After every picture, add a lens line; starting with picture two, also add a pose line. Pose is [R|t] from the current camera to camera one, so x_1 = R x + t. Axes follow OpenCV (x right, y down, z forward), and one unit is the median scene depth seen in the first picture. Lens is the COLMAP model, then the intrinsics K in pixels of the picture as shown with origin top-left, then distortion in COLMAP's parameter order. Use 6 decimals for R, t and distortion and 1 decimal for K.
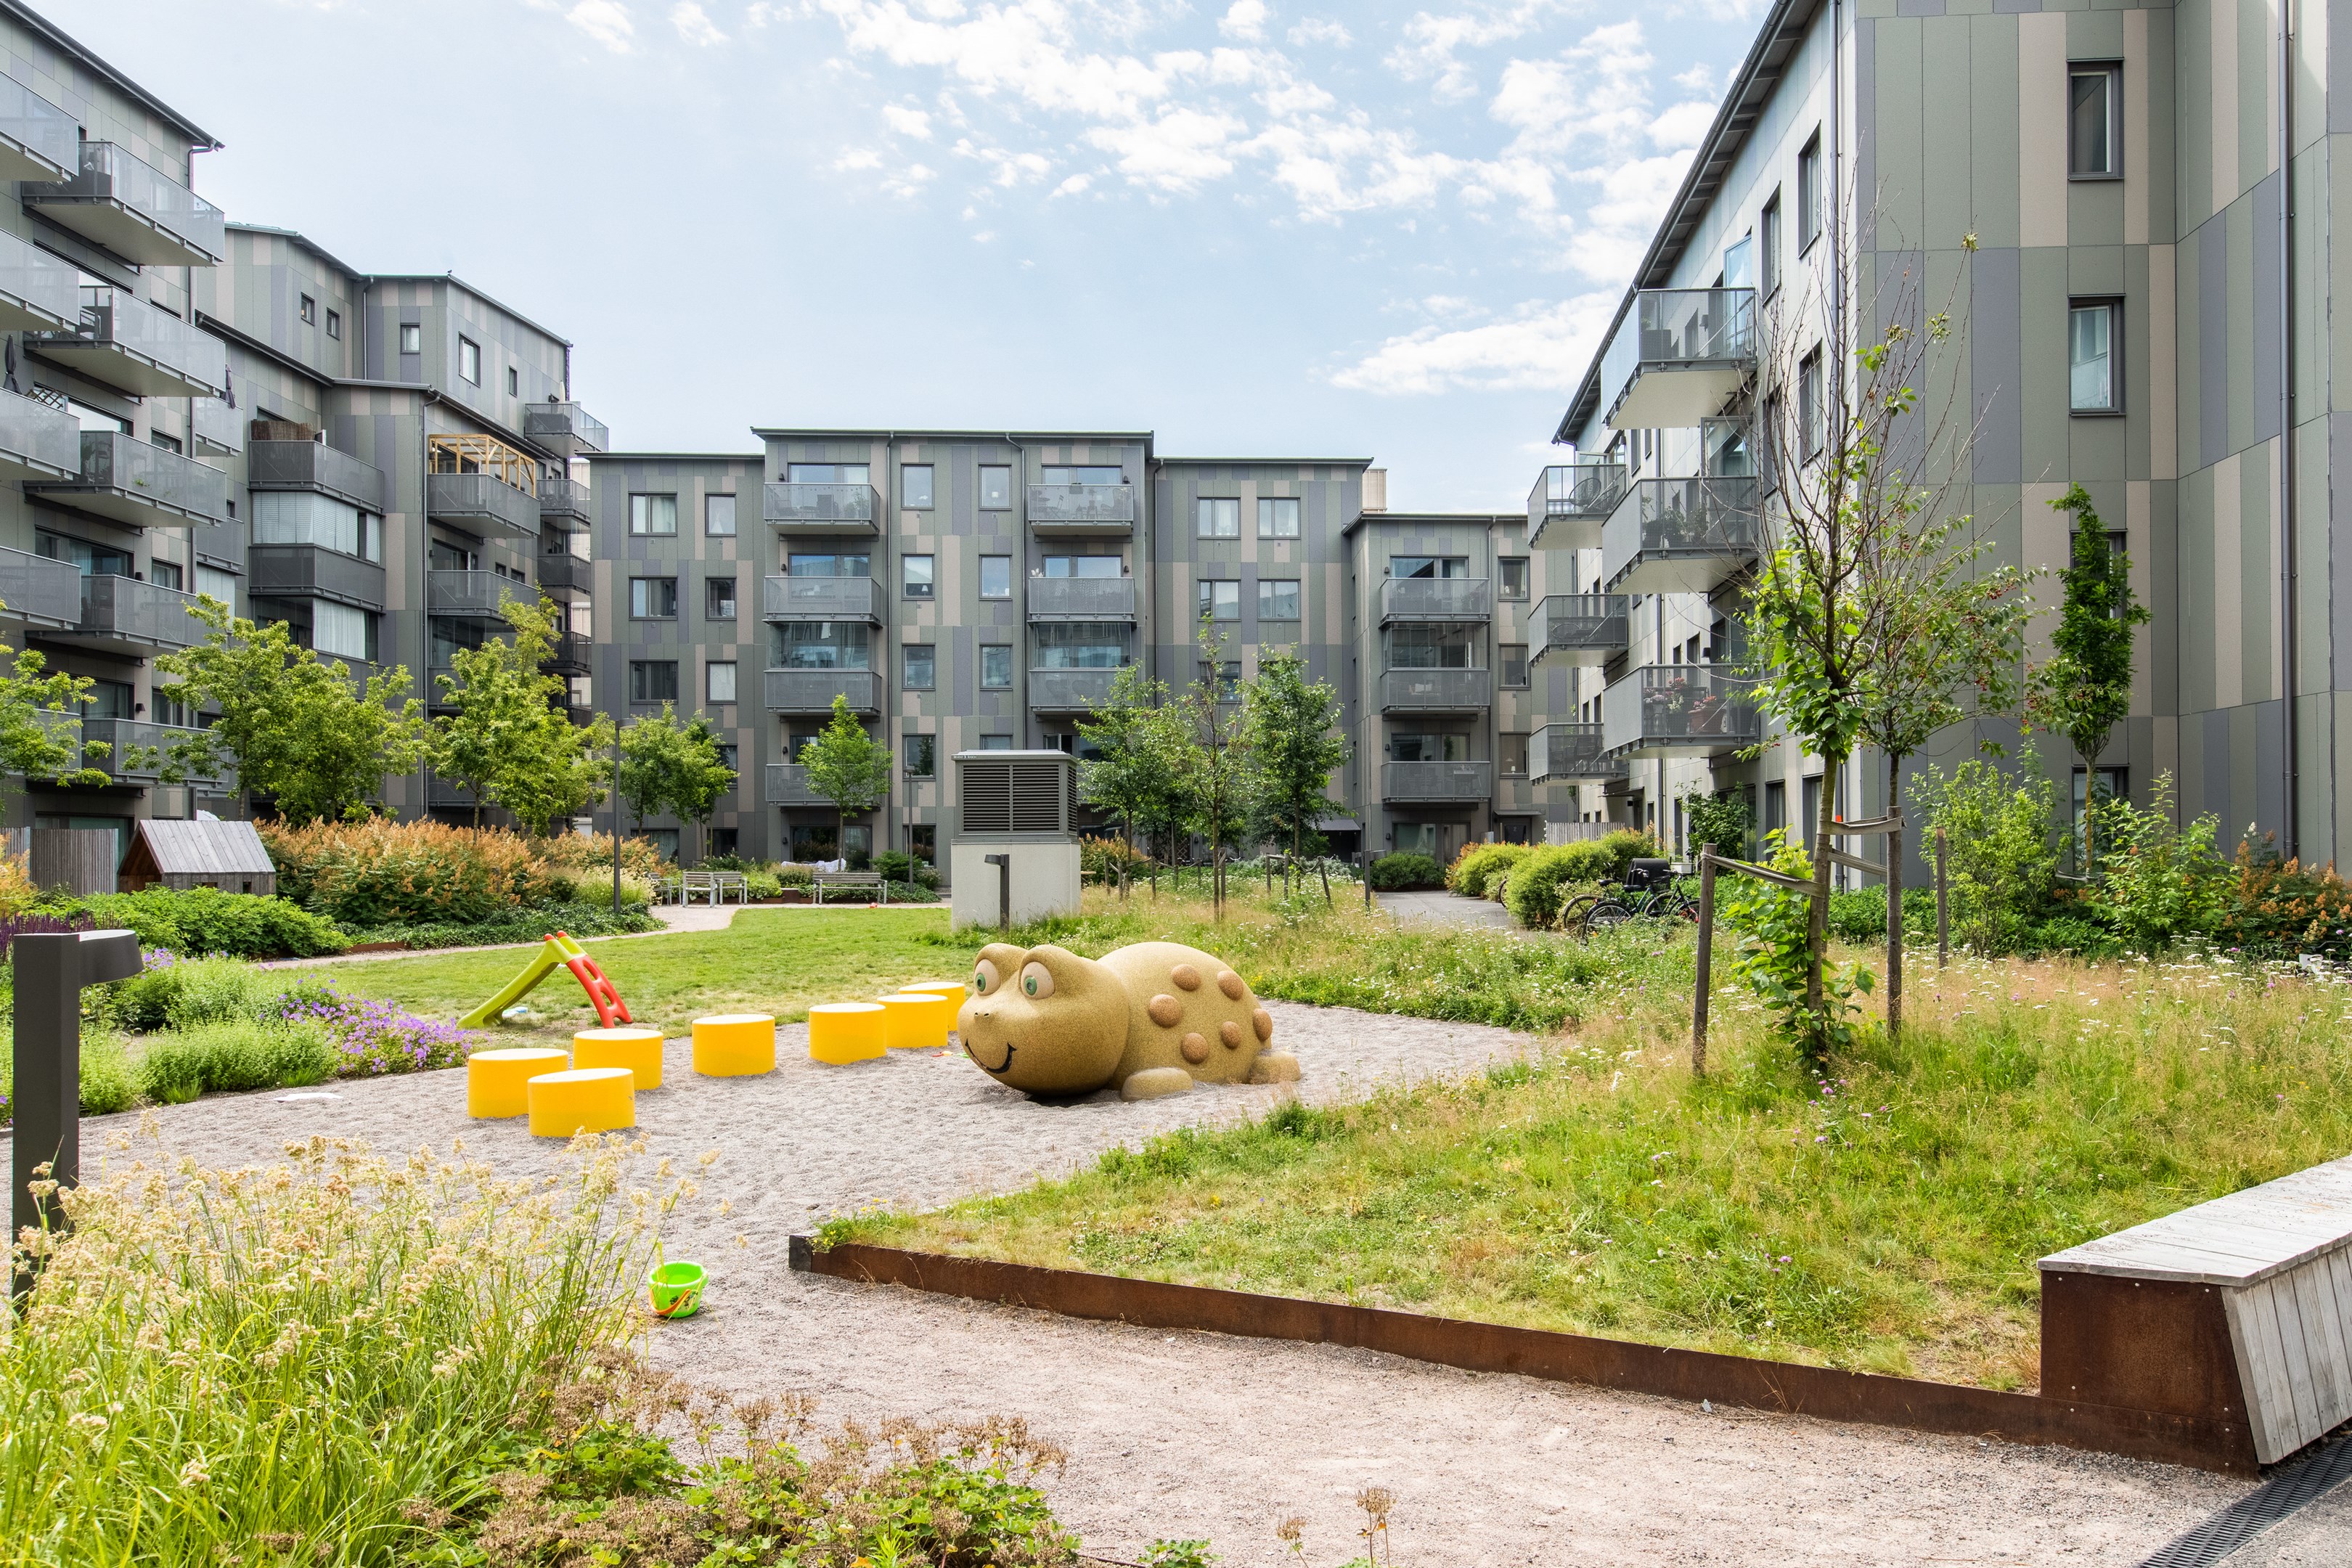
lens RADIAL K [[1700.5, 0, 1176.0], [0, 1700.5, 784.0], [0, 0, 1]] dist [0.001101, 0.001733]
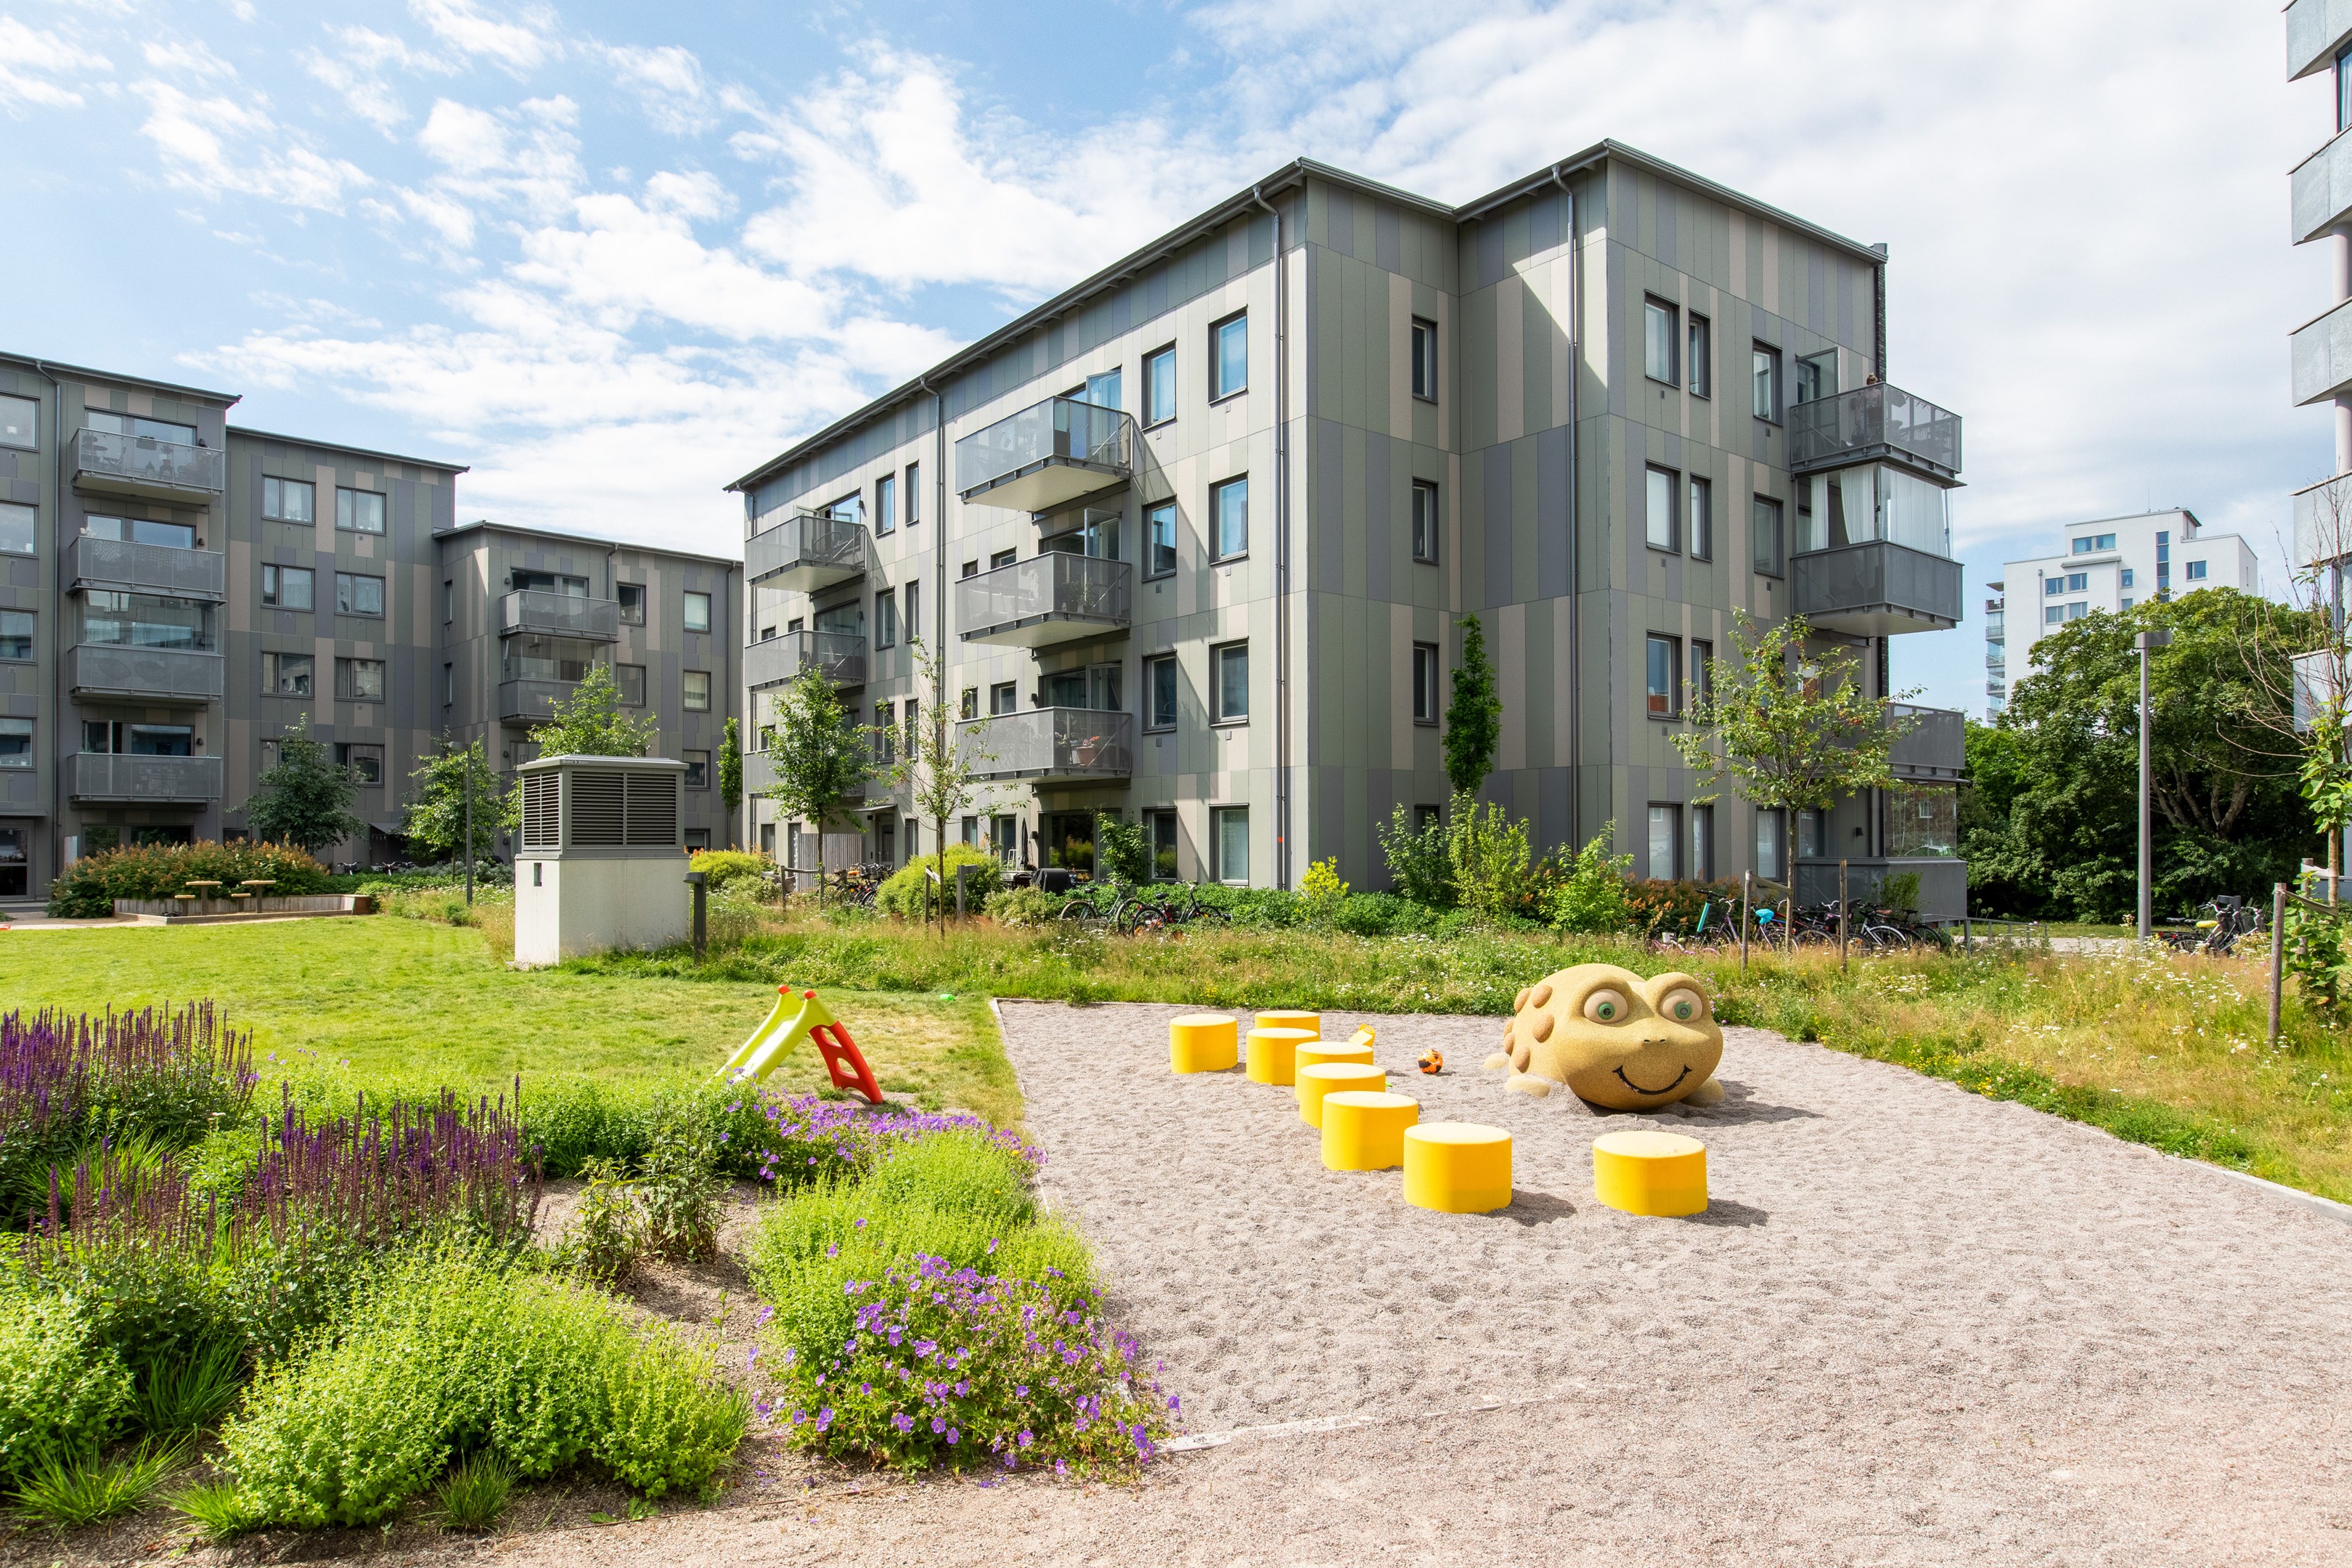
lens RADIAL K [[1422.3, 0, 1175.6], [0, 1422.3, 824.3], [0, 0, 1]] dist [0.004226, 0.003343]
pose [[0.740893, 0.014845, 0.671459, -0.141047], [-0.030566, 0.999465, 0.011630, -0.000801], [-0.670927, -0.029140, 0.740951, 0.078571]]
